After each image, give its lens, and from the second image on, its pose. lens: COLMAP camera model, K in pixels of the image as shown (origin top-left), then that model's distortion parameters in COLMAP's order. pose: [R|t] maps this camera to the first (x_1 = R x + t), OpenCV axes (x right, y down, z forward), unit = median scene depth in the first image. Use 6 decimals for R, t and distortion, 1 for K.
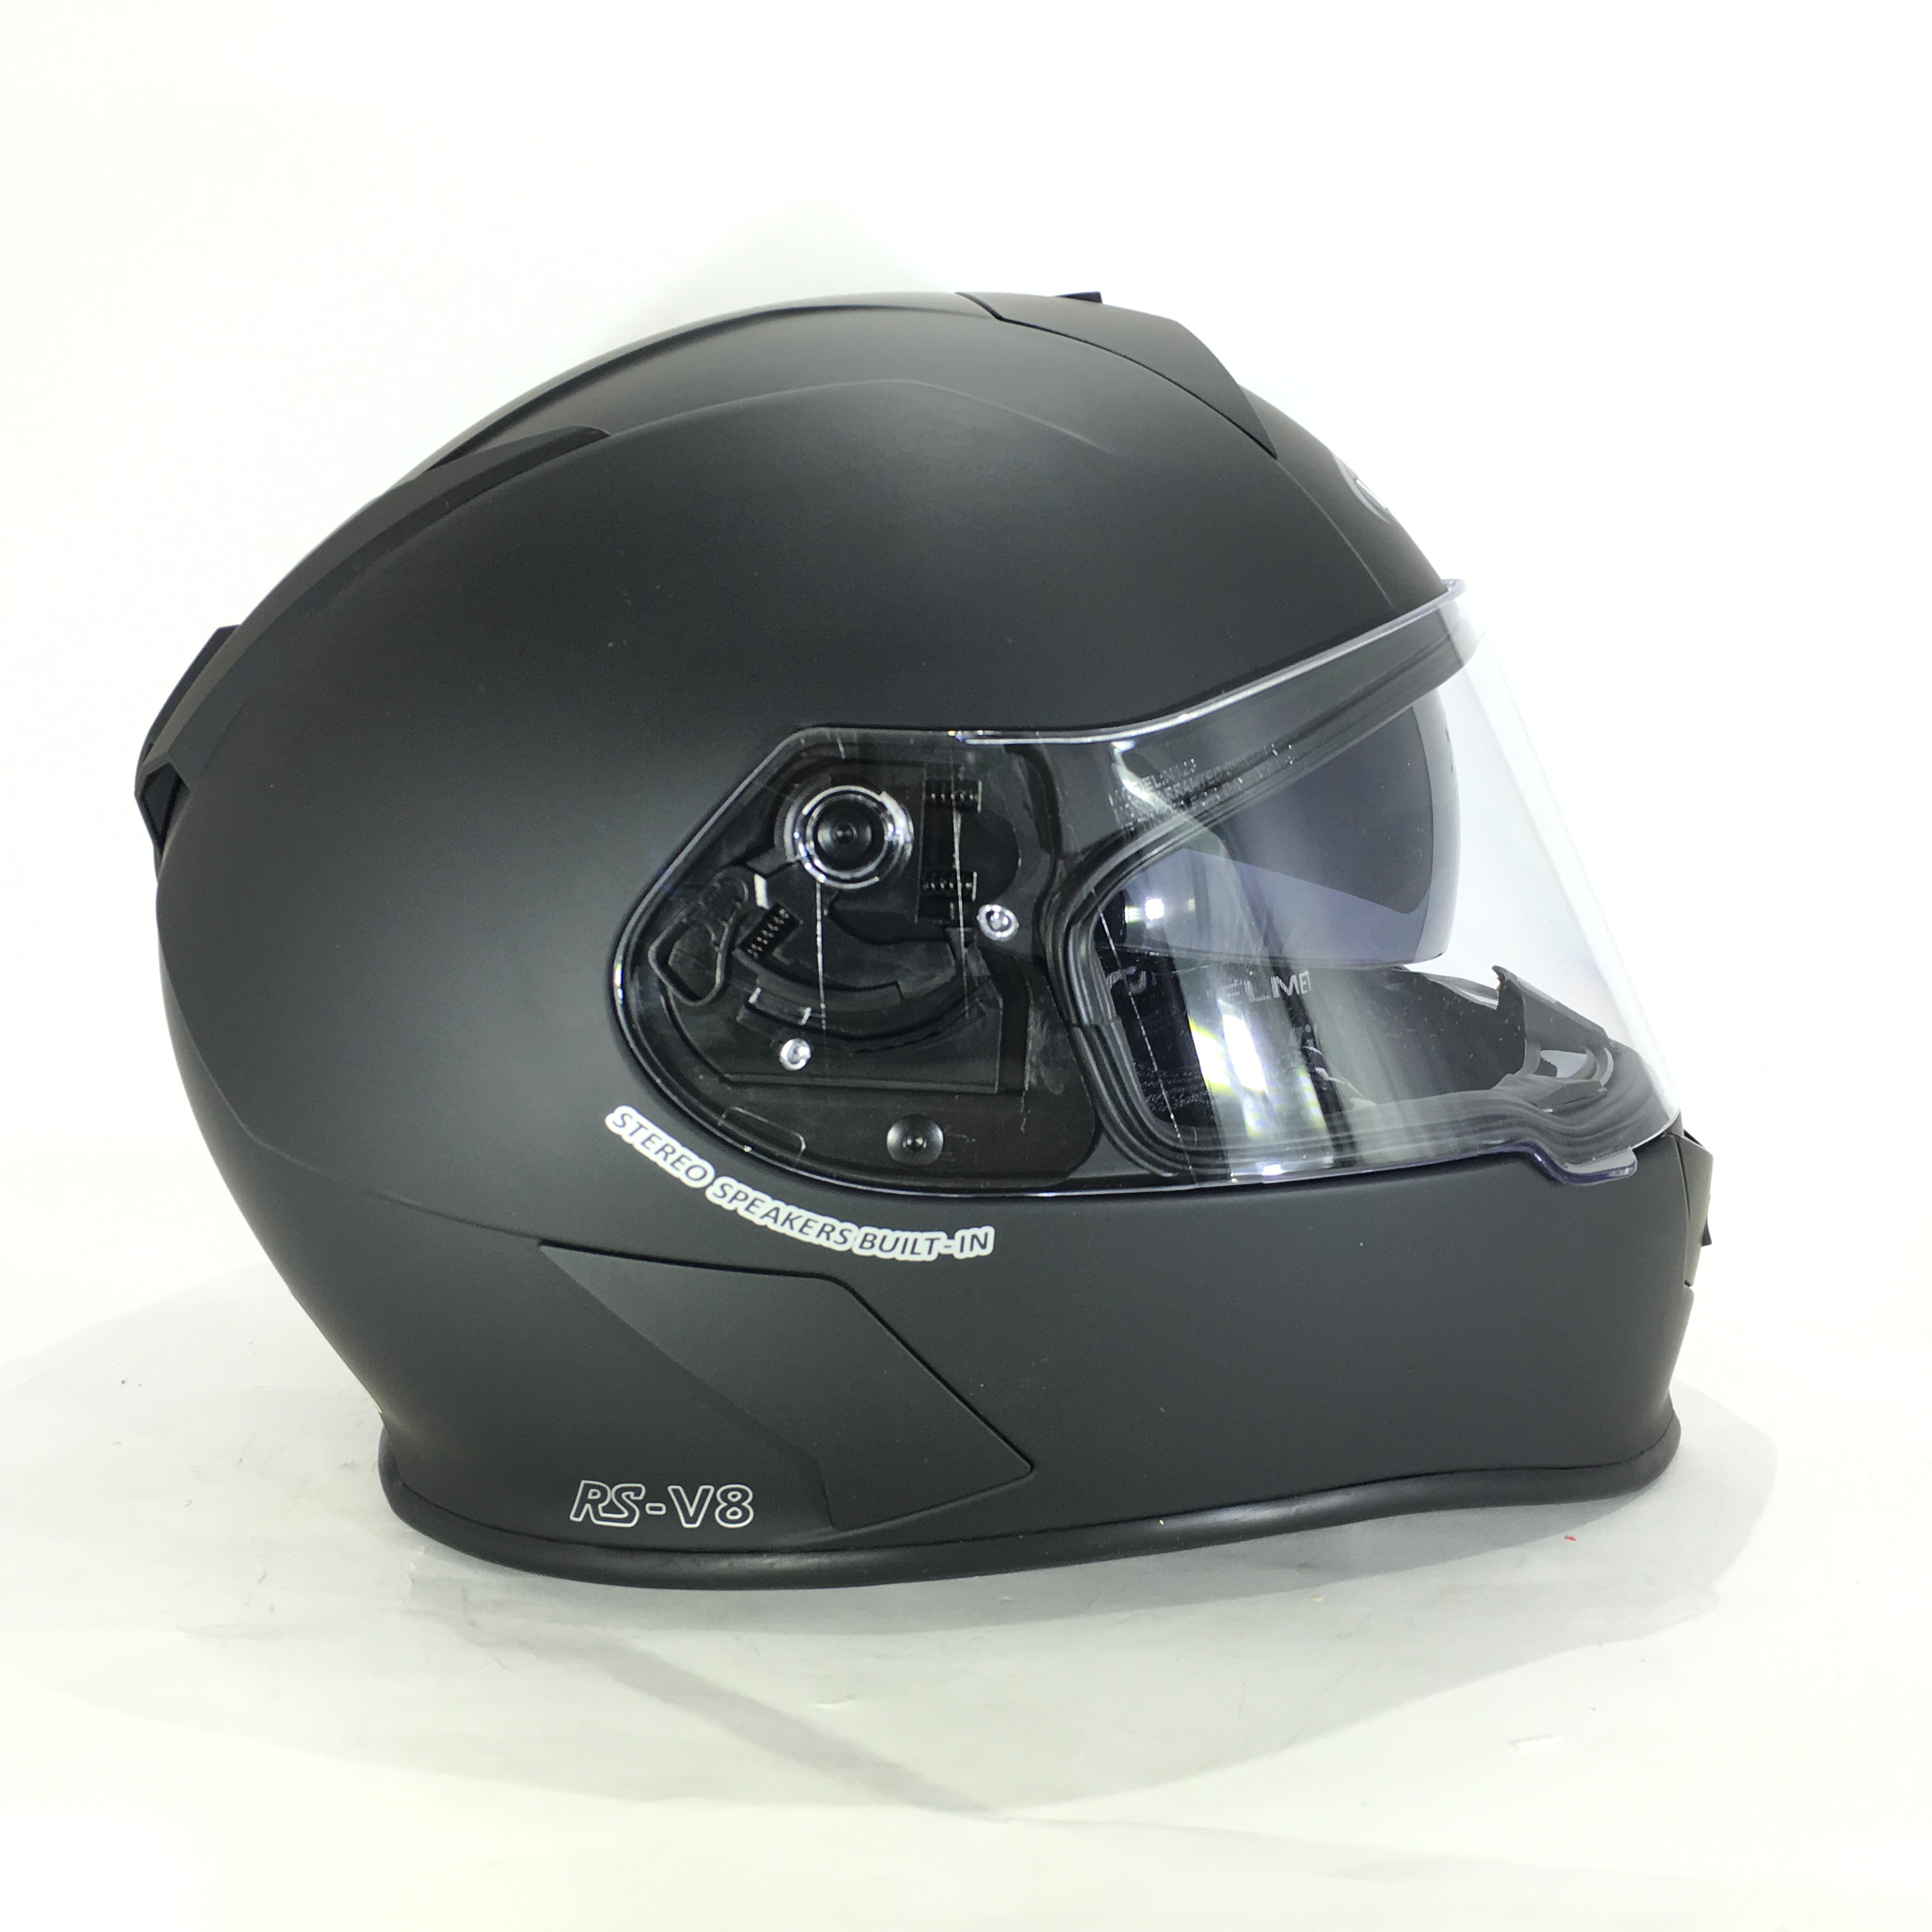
lens RADIAL K [[2354.6, 0, 966.0], [0, 2354.6, 966.0], [0, 0, 1]] dist [0.009137, 0.651433]
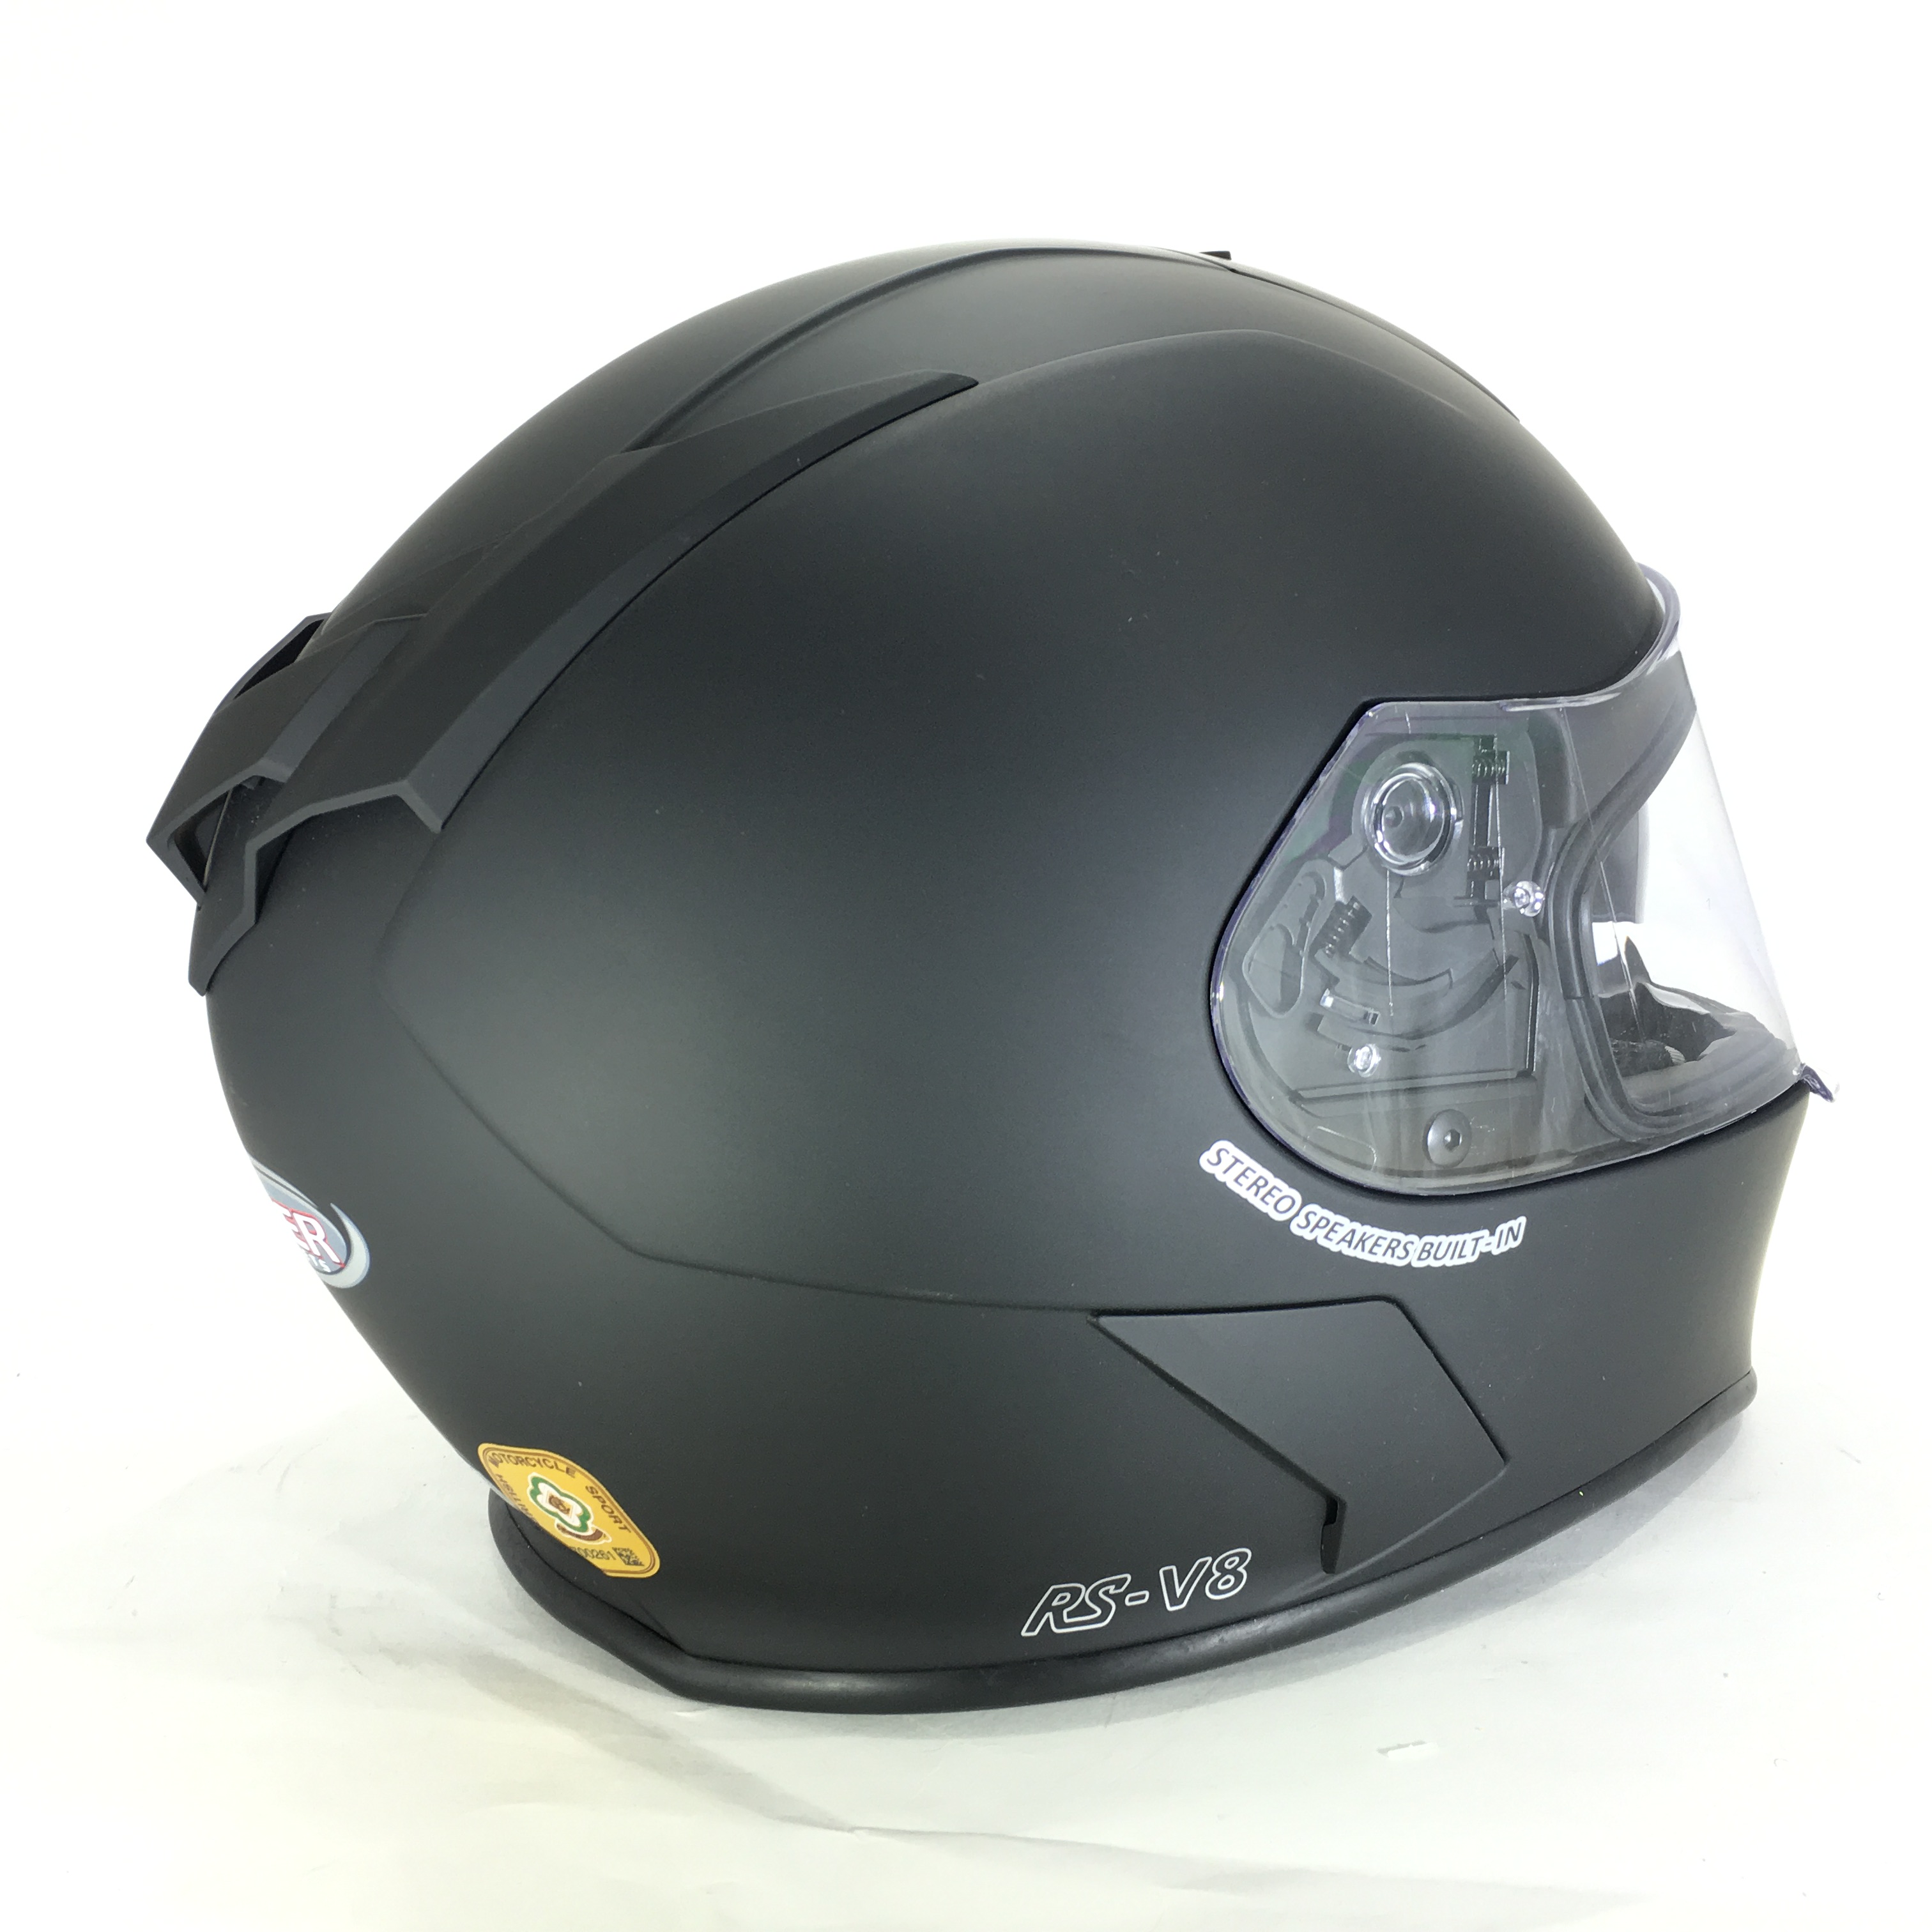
lens RADIAL K [[2354.6, 0, 966.0], [0, 2354.6, 966.0], [0, 0, 1]] dist [0.009137, 0.651433]
pose [[0.850638, -0.094242, 0.517236, -0.669794], [0.095262, 0.995147, 0.024651, -0.035933], [-0.517049, 0.028304, 0.855488, 0.291898]]
